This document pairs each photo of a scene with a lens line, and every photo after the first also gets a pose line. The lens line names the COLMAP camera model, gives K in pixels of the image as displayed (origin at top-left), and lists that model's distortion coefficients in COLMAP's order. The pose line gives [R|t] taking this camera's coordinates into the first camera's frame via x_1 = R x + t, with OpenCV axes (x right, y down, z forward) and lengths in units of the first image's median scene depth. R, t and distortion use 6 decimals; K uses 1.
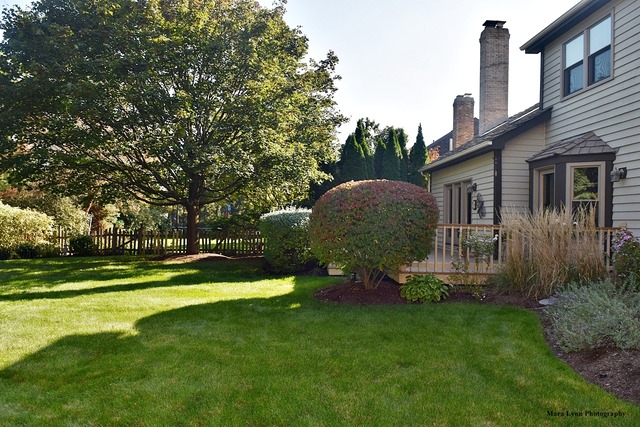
lens RADIAL K [[501.1, 0, 320.0], [0, 501.1, 213.5], [0, 0, 1]] dist [-0.003573, 0.009245]
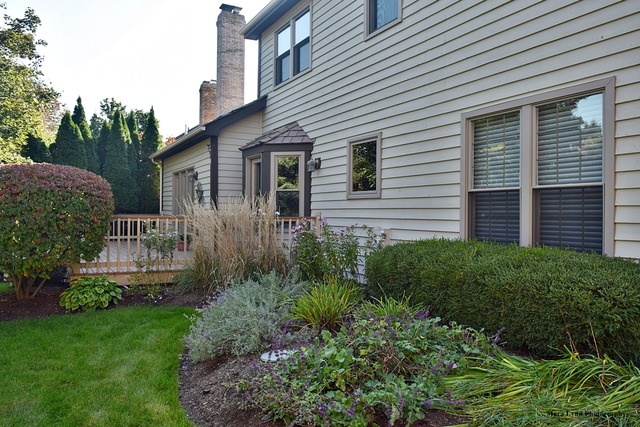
lens RADIAL K [[501.1, 0, 320.0], [0, 501.1, 213.5], [0, 0, 1]] dist [-0.003573, 0.009245]
pose [[0.911534, -0.014300, 0.410976, 0.153602], [0.006379, 0.999767, 0.020637, 0.000324], [-0.411175, -0.016190, 0.911413, 0.054757]]
